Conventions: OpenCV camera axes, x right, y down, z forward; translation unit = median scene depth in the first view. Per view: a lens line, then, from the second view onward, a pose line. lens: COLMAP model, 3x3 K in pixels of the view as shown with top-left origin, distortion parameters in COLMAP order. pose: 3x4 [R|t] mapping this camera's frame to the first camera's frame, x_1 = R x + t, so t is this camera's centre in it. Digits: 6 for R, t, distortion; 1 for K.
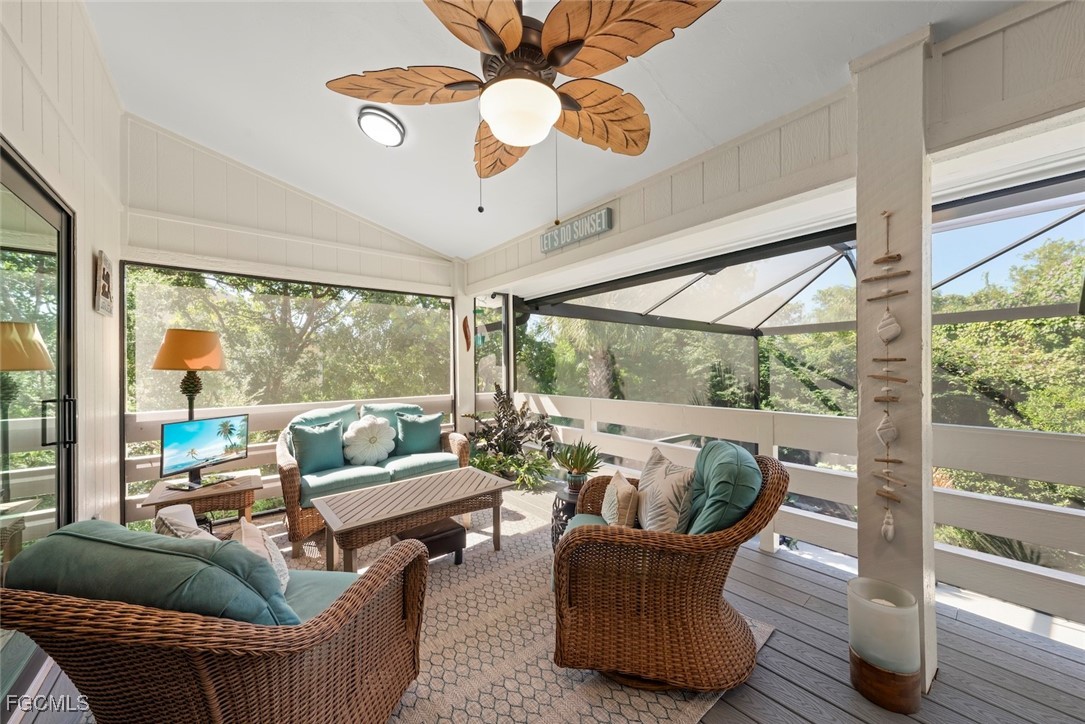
lens RADIAL K [[381.2, 0, 540.4], [0, 381.2, 367.2], [0, 0, 1]] dist [-0.001021, 0.000218]
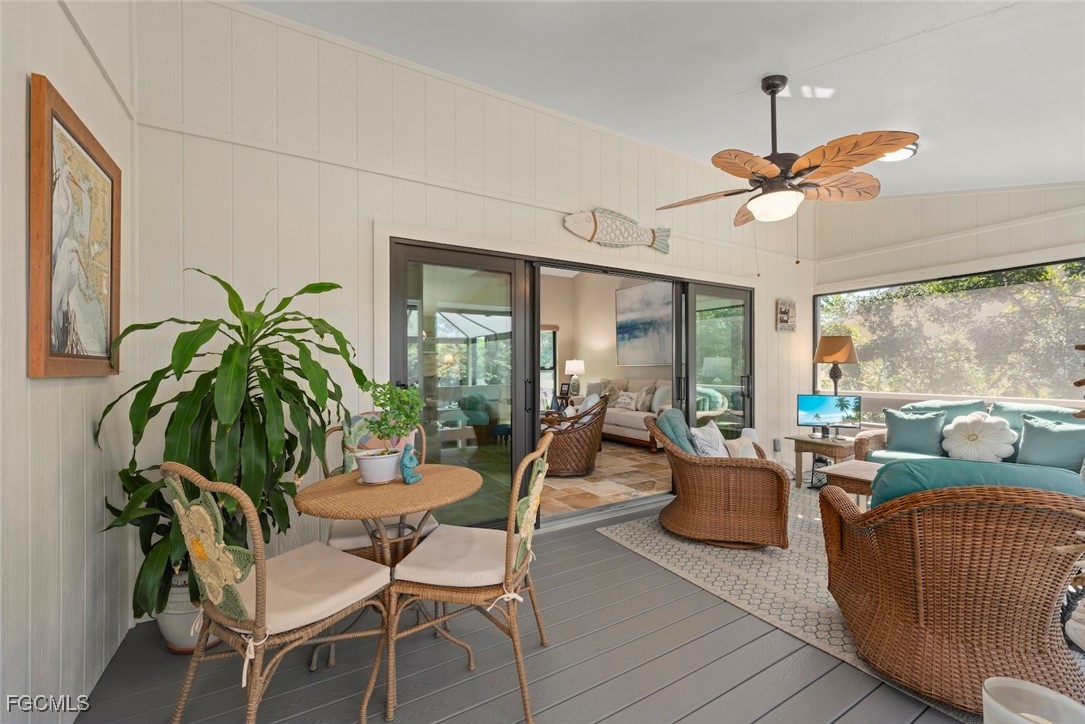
lens RADIAL K [[445.8, 0, 541.7], [0, 445.8, 362.8], [0, 0, 1]] dist [-0.002318, -0.000059]
pose [[-0.143091, 0.001131, -0.989709, 0.962572], [0.001406, 0.999999, 0.000939, 0.002216], [0.989709, -0.001257, -0.143092, 0.107541]]
